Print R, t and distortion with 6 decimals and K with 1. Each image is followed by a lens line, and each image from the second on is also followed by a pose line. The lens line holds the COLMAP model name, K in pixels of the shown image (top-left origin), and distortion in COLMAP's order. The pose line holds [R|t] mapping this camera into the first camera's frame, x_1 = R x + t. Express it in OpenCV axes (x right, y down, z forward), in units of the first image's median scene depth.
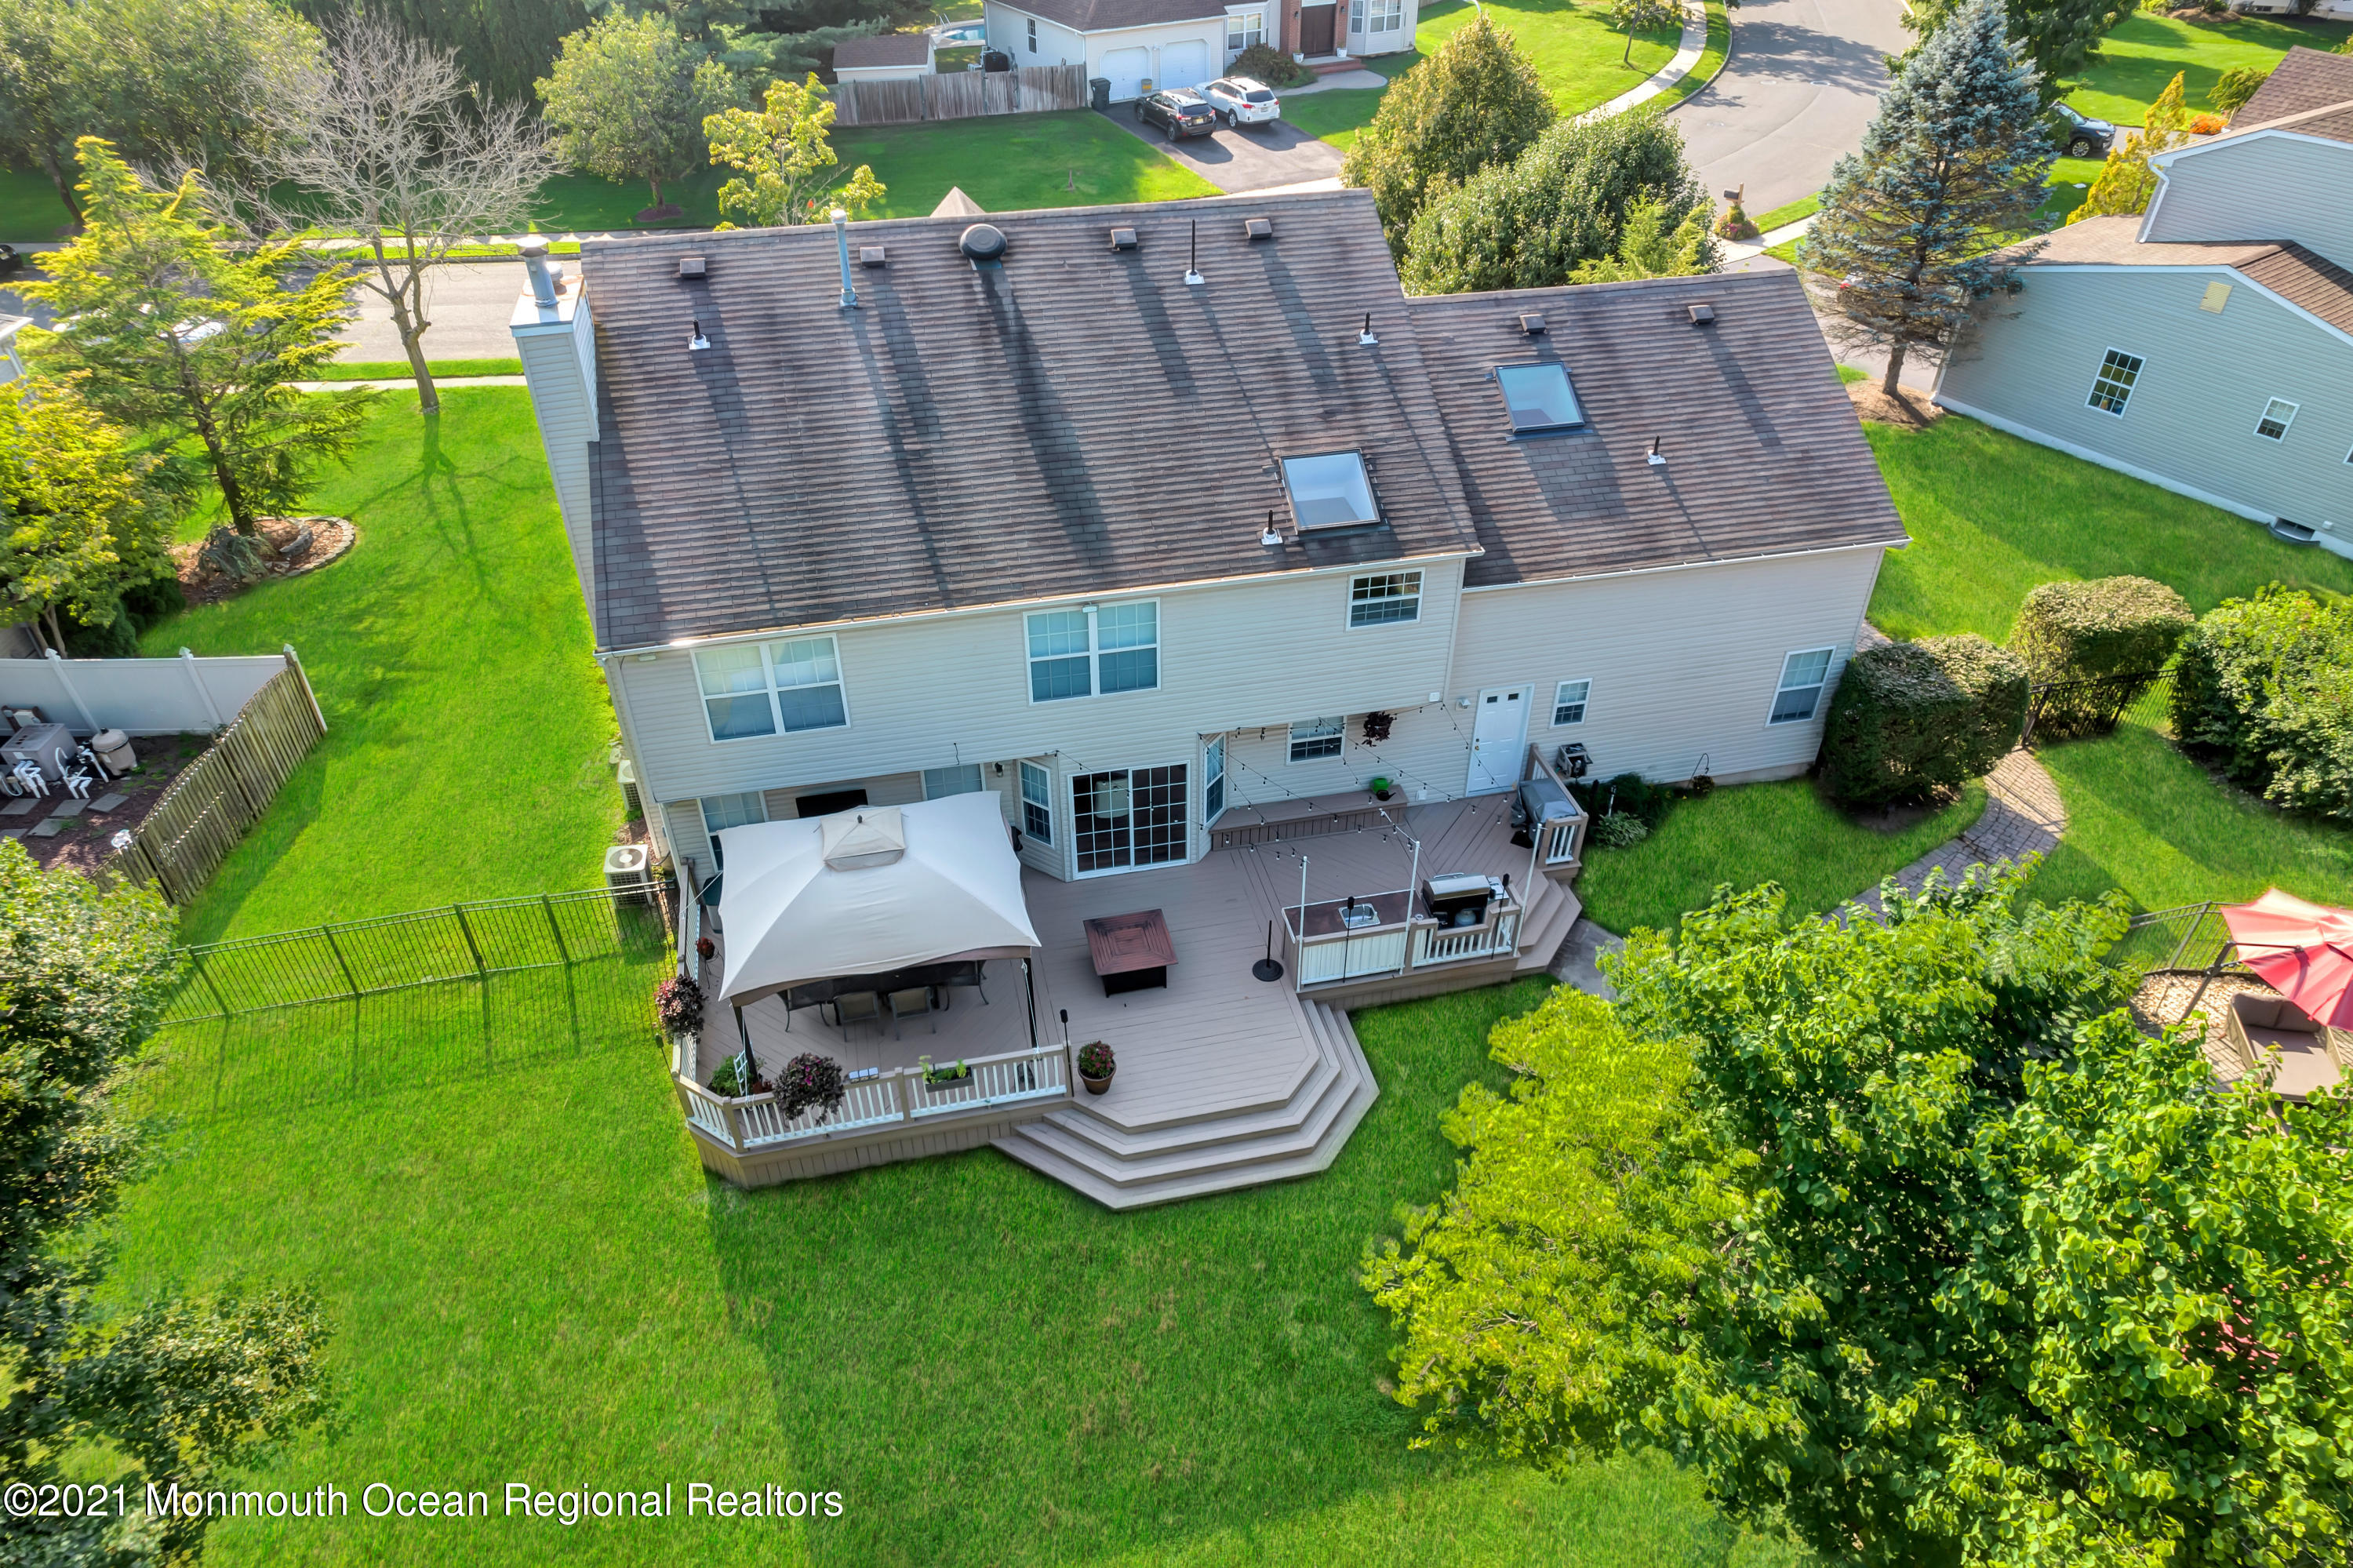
lens RADIAL K [[1505.1, 0, 1176.5], [0, 1505.1, 784.0], [0, 0, 1]] dist [-0.080363, 0.075677]
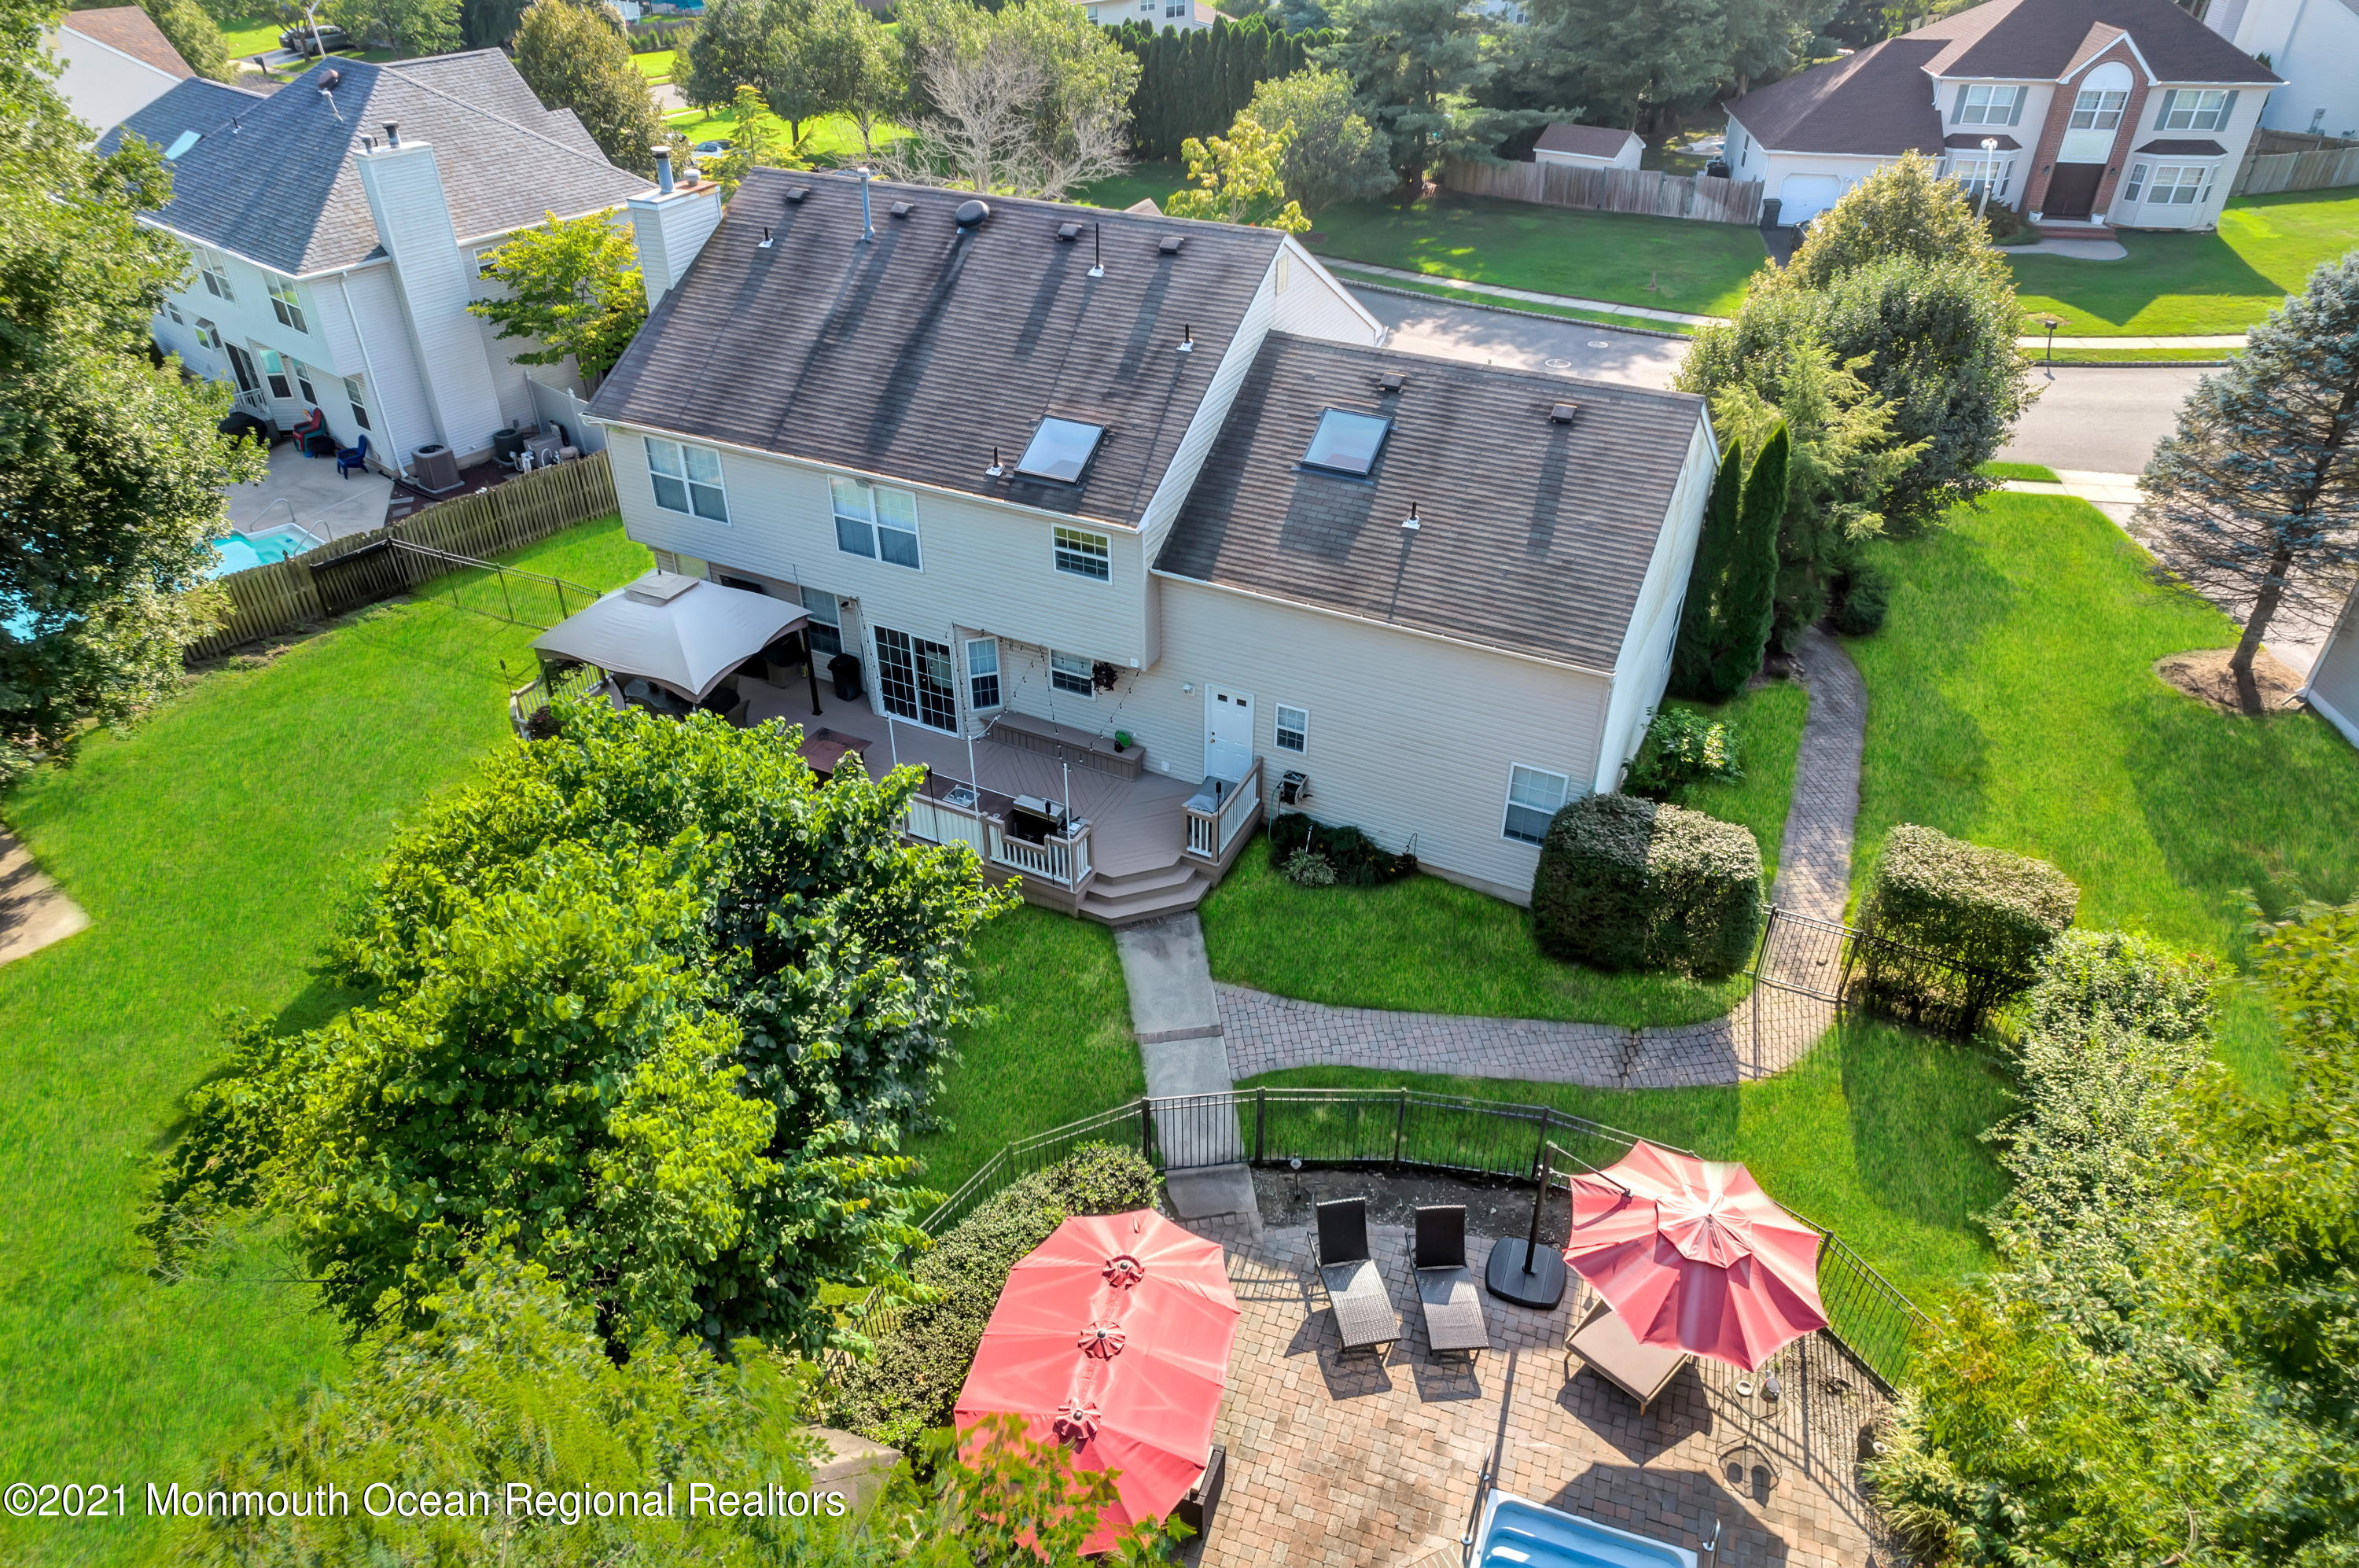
lens RADIAL K [[1508.9, 0, 1179.5], [0, 1508.9, 784.0], [0, 0, 1]] dist [-0.080363, 0.075677]
pose [[0.775770, 0.356030, -0.520983, 0.822247], [-0.386499, 0.920726, 0.053690, -0.048421], [0.498798, 0.159708, 0.851877, 0.071708]]
